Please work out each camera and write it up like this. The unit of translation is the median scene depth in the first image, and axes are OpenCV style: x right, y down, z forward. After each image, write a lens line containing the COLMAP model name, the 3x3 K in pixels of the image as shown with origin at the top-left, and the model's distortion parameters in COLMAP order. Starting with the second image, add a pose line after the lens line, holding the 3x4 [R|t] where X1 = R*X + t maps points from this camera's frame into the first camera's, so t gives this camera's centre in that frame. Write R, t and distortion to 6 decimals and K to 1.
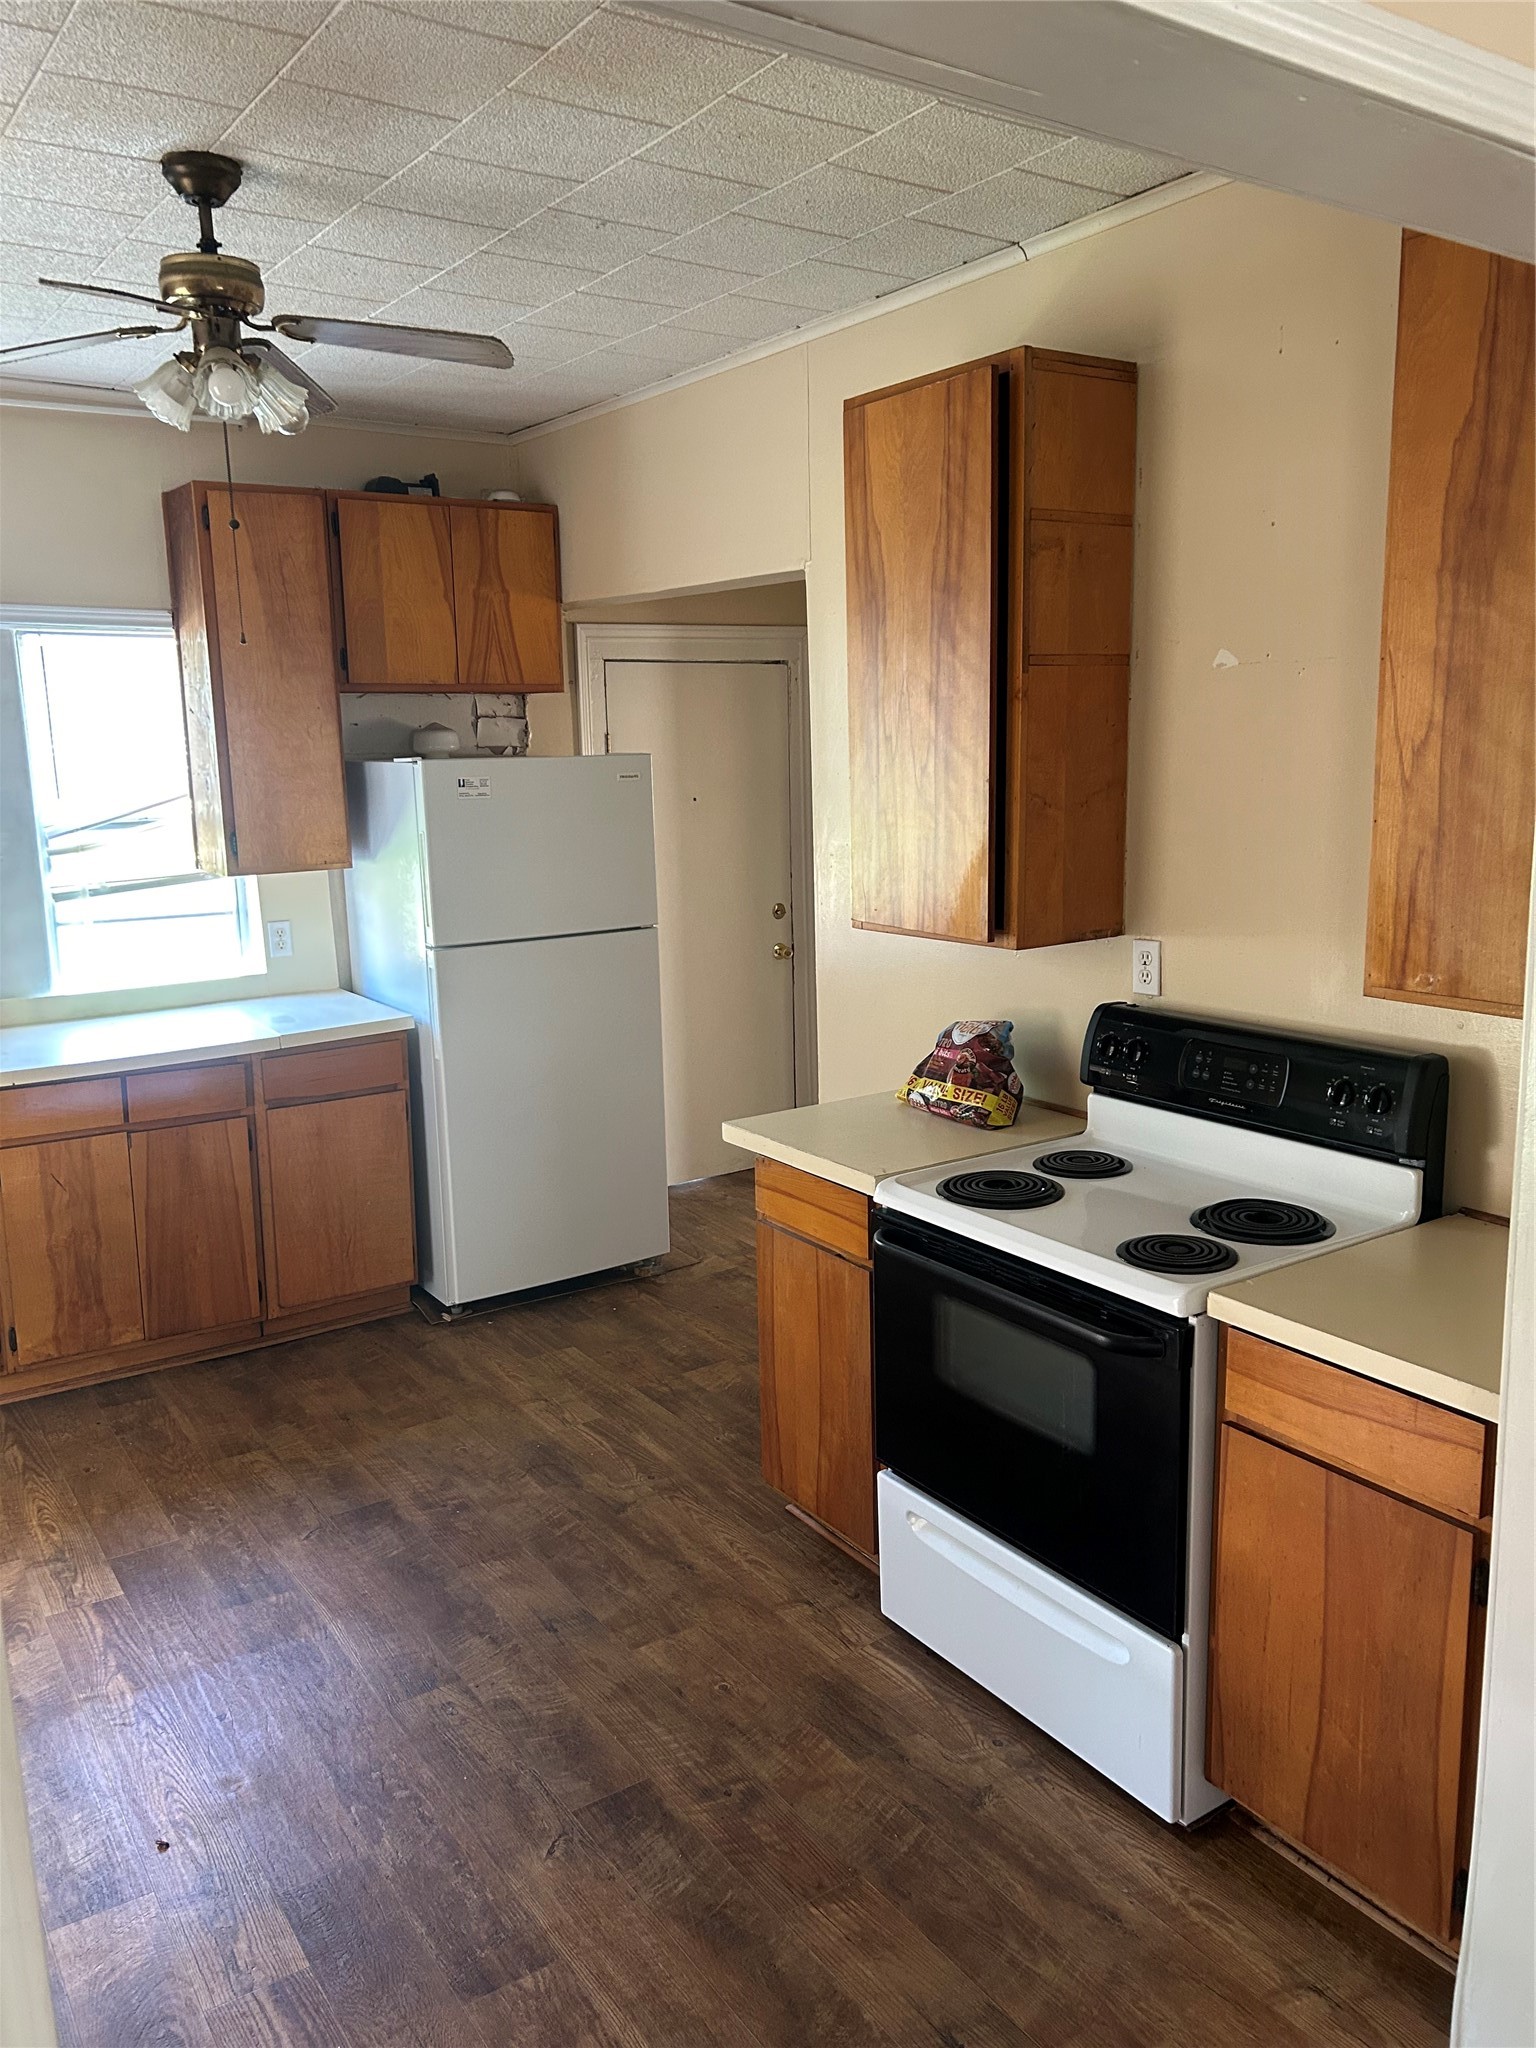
lens RADIAL K [[1545.2, 0, 770.1], [0, 1545.2, 1021.0], [0, 0, 1]] dist [0.054284, -0.060343]
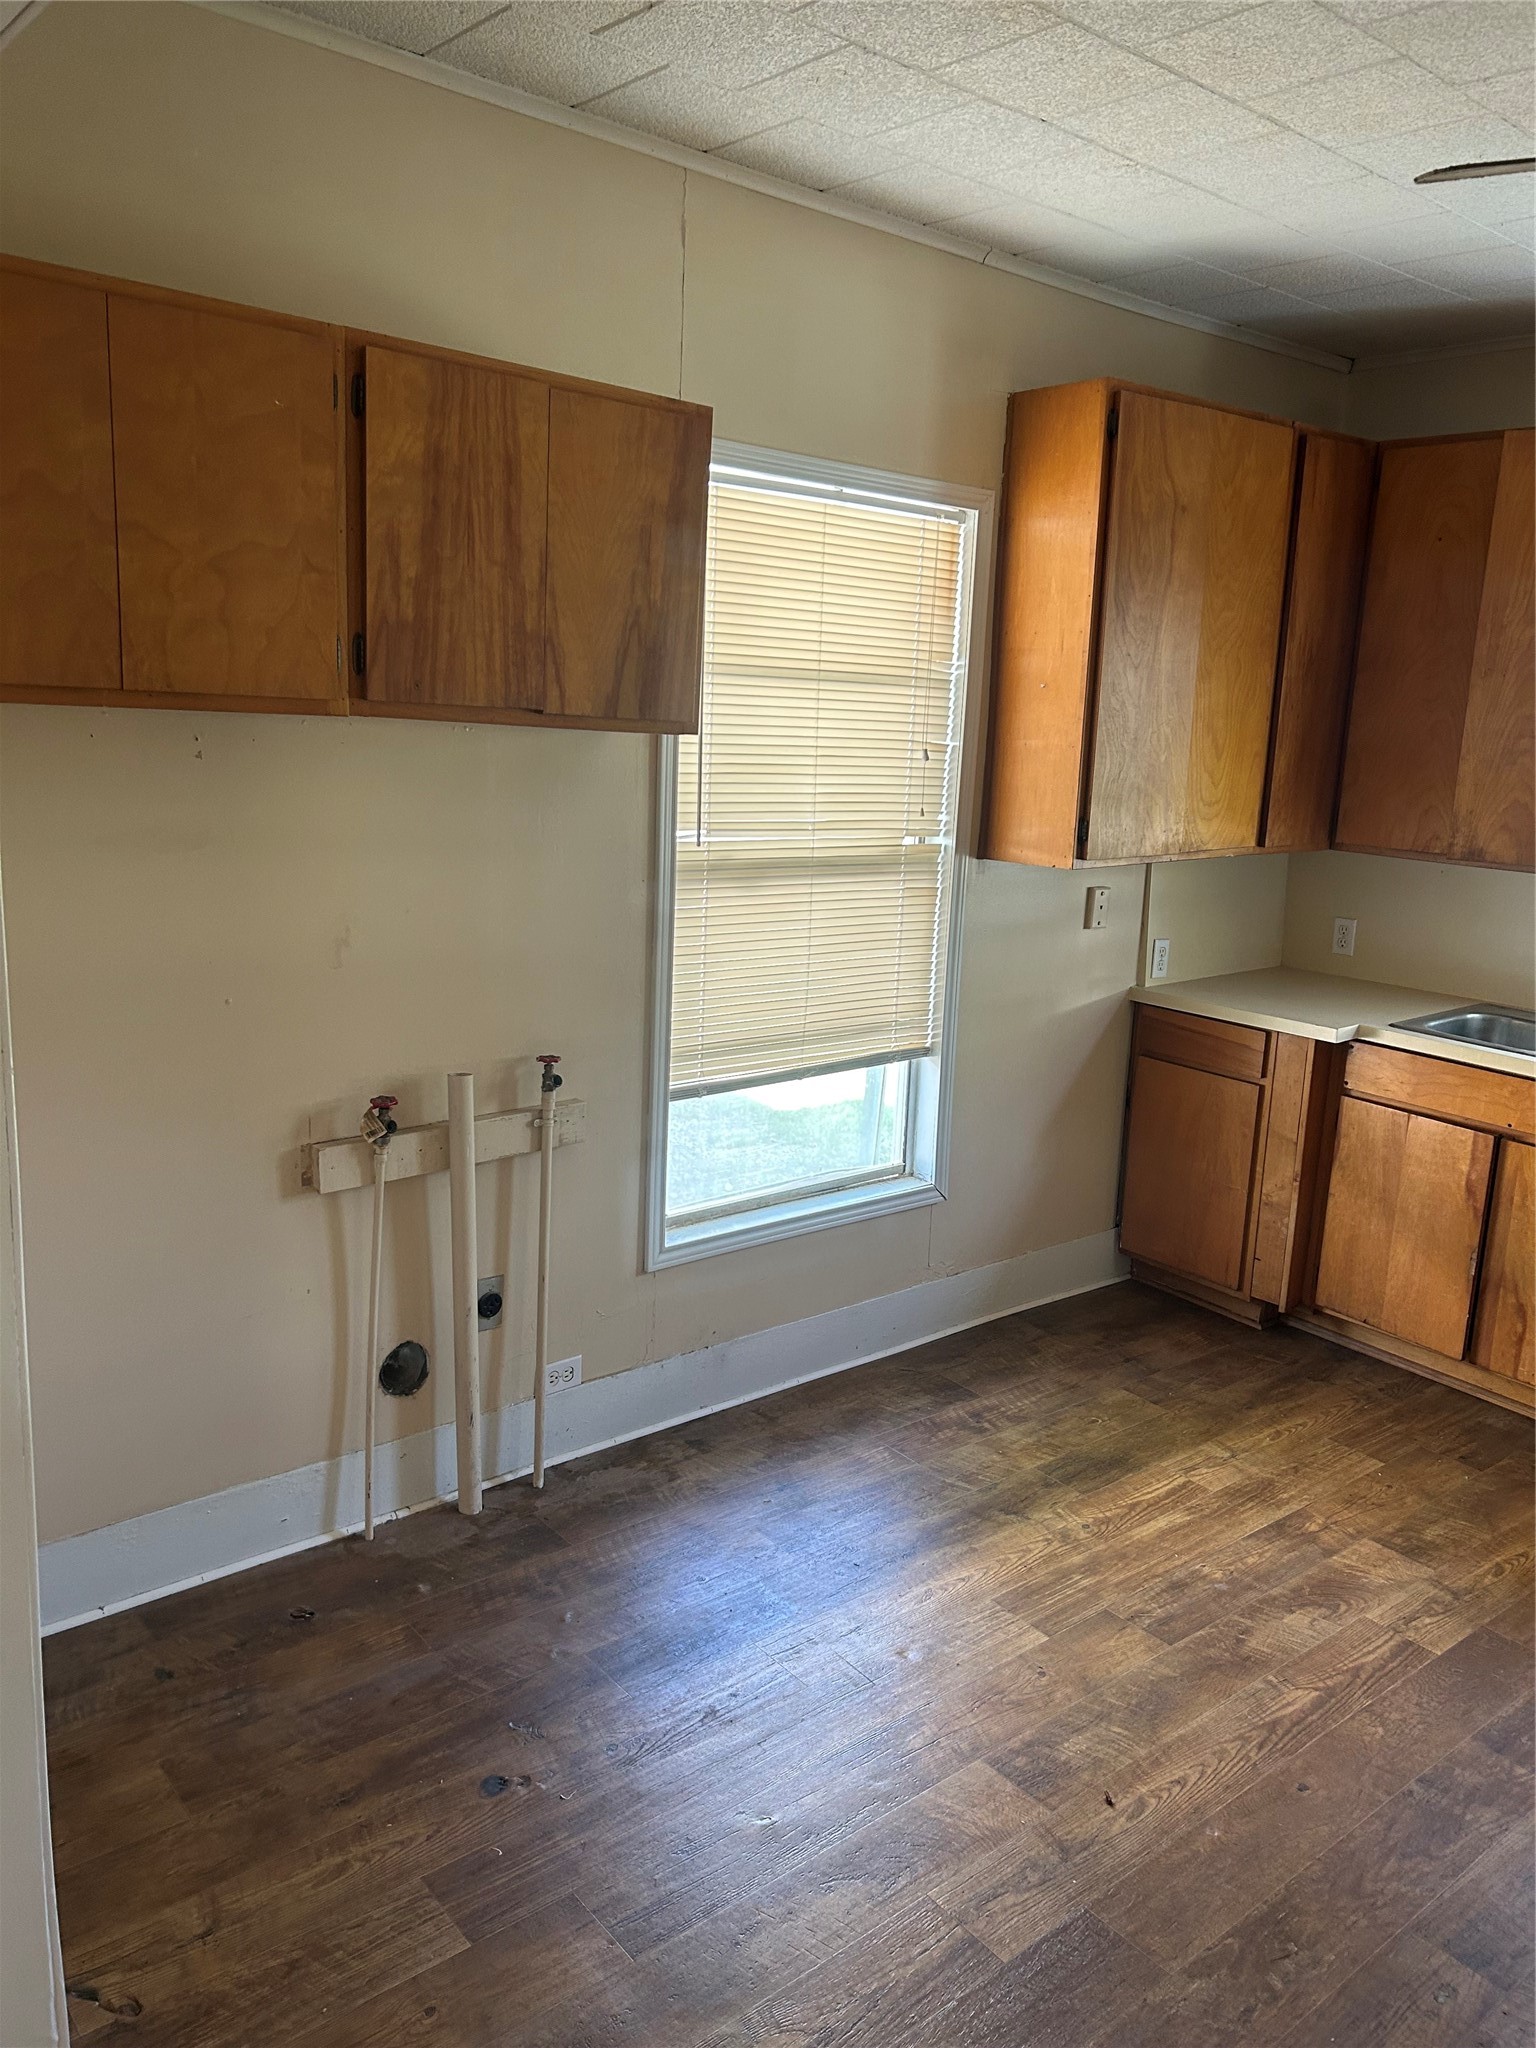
lens RADIAL K [[1545.2, 0, 759.3], [0, 1545.2, 1024.7], [0, 0, 1]] dist [0.054284, -0.060343]
pose [[0.095277, 0.221260, -0.970550, 0.338465], [-0.225180, 0.954503, 0.195496, -0.066972], [0.969648, 0.199922, 0.140765, 0.416948]]
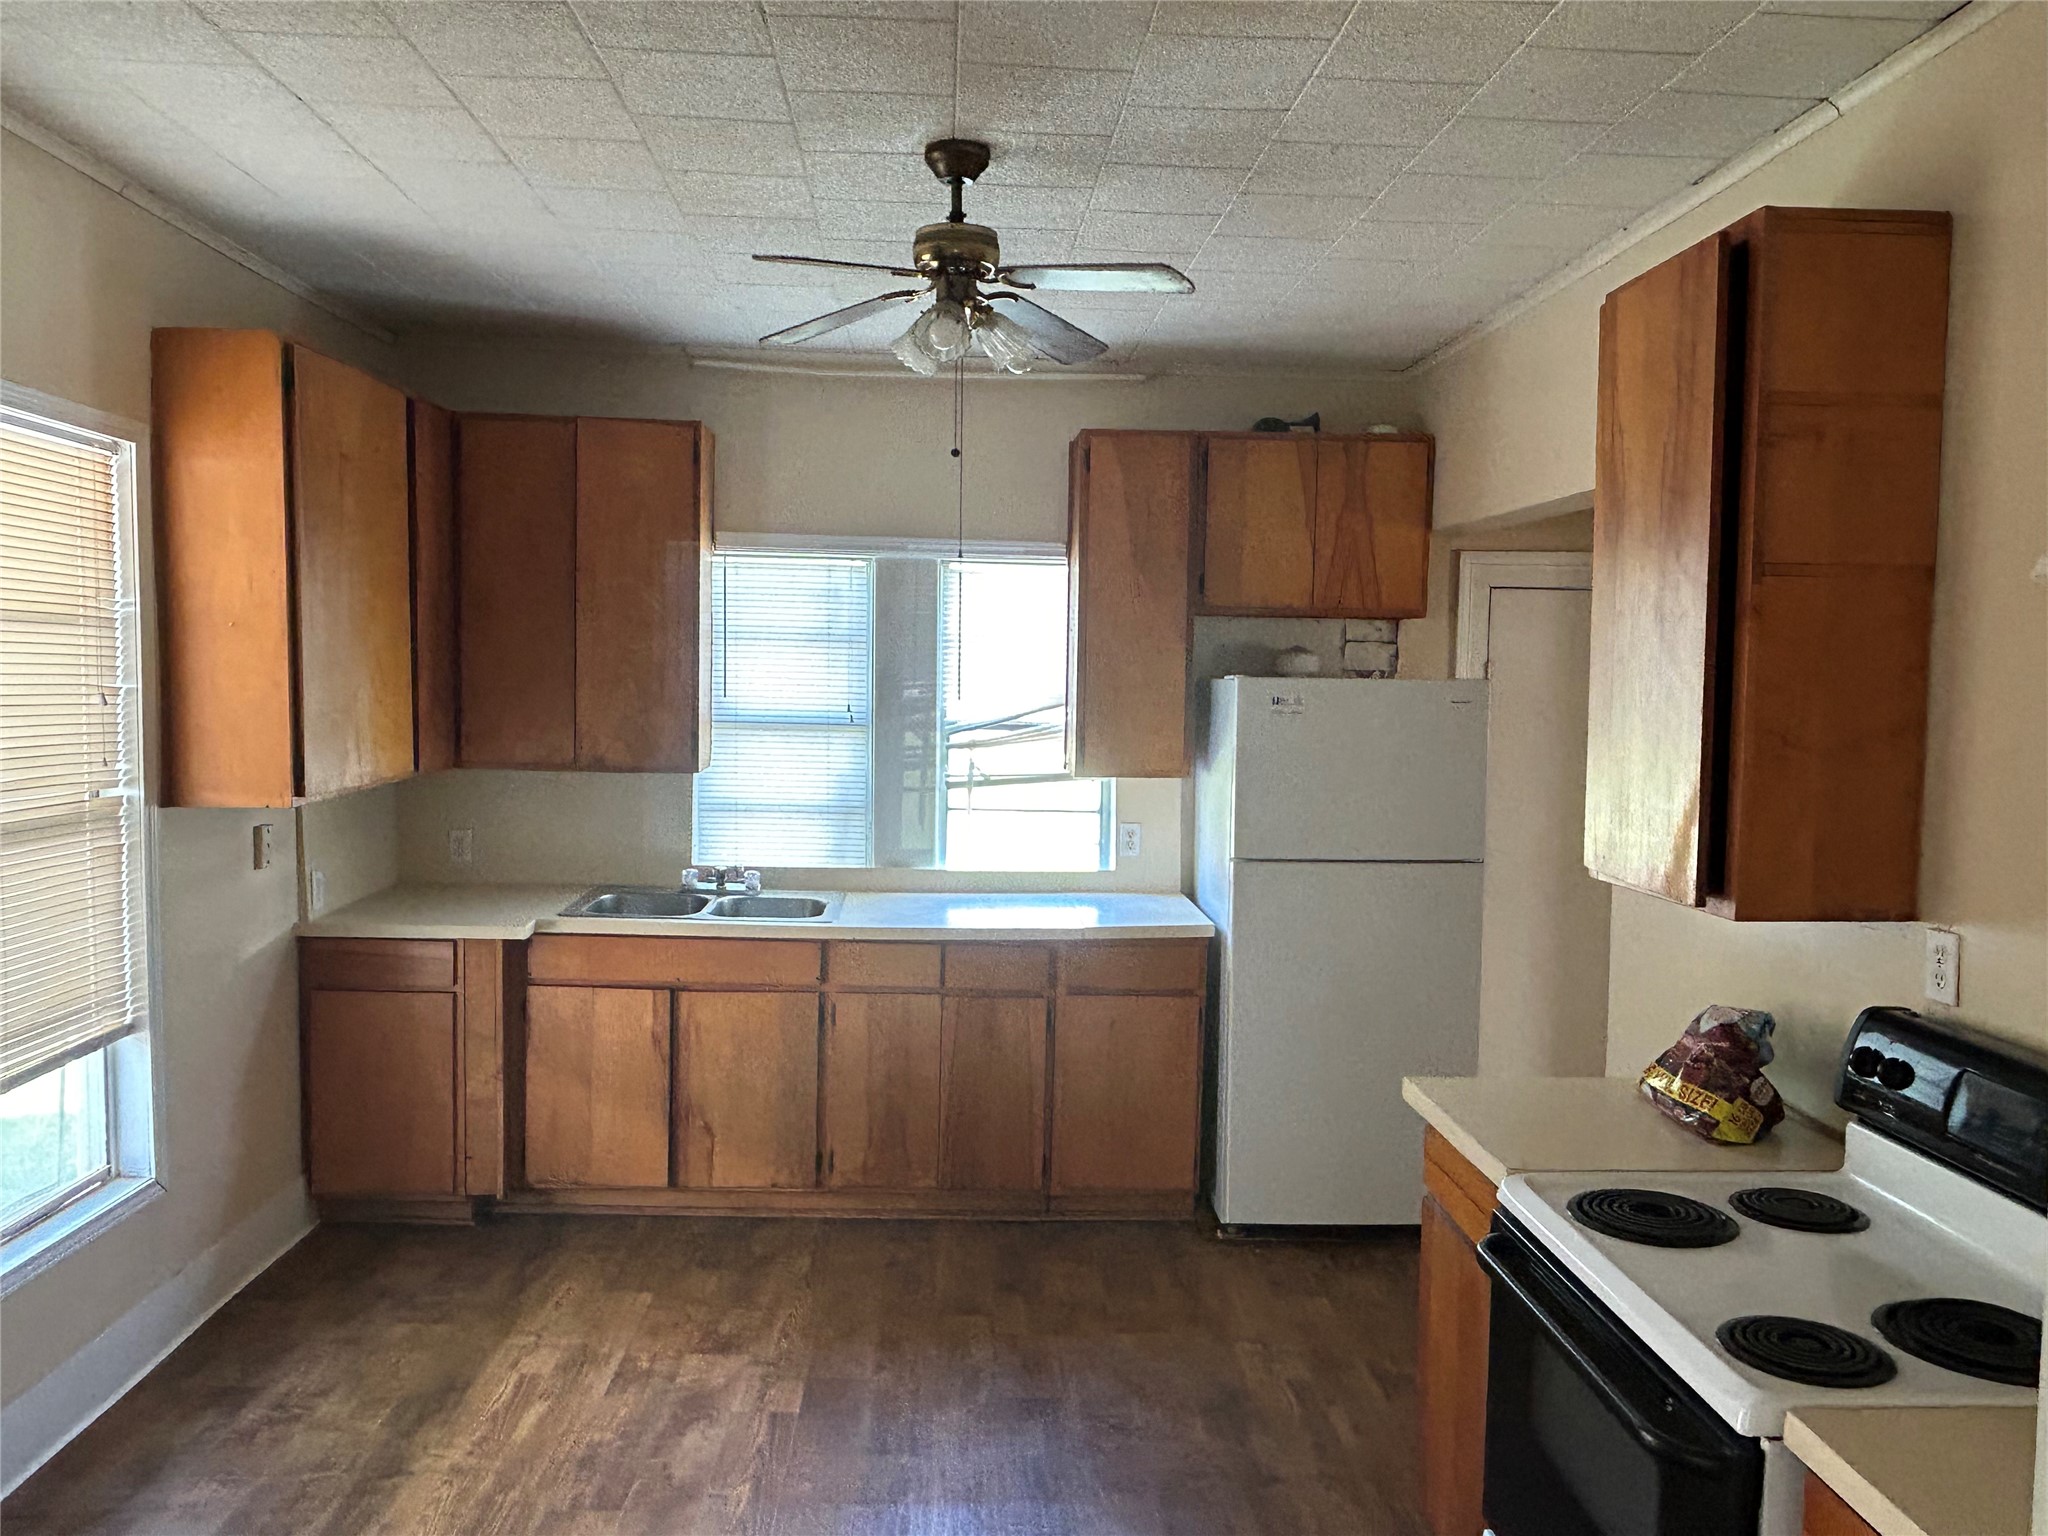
lens RADIAL K [[1477.0, 0, 1016.8], [0, 1477.0, 760.4], [0, 0, 1]] dist [0.006302, -0.016822]
pose [[0.849166, 0.064545, -0.524167, 0.225060], [-0.128388, 0.987959, -0.086336, -0.013527], [0.512283, 0.140610, 0.847228, 0.136957]]
